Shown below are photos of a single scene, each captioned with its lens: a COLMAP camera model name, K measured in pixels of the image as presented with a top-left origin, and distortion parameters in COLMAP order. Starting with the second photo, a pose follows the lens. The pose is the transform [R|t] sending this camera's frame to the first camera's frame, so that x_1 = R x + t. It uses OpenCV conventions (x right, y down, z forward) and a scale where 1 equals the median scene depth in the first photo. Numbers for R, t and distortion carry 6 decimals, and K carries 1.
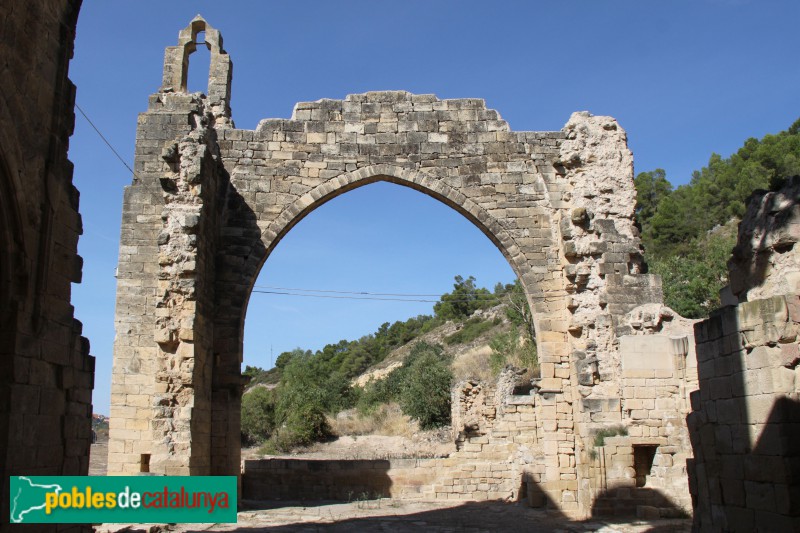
lens RADIAL K [[700.2, 0, 399.9], [0, 700.2, 267.5], [0, 0, 1]] dist [-0.138042, -0.005517]
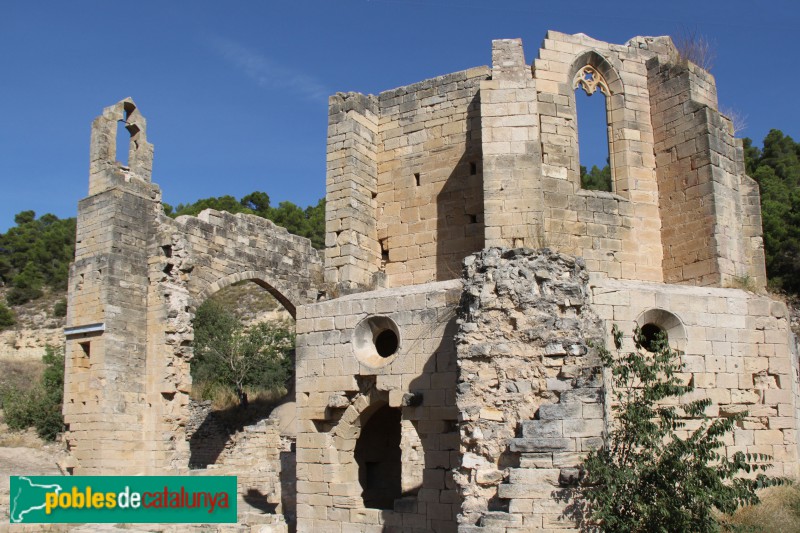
lens RADIAL K [[718.4, 0, 403.1], [0, 718.4, 272.5], [0, 0, 1]] dist [-0.061415, 0.005138]
pose [[0.567403, 0.181614, 0.803163, -1.064266], [-0.197258, 0.976953, -0.081557, -0.082622], [-0.799464, -0.112155, 0.590151, -0.131831]]
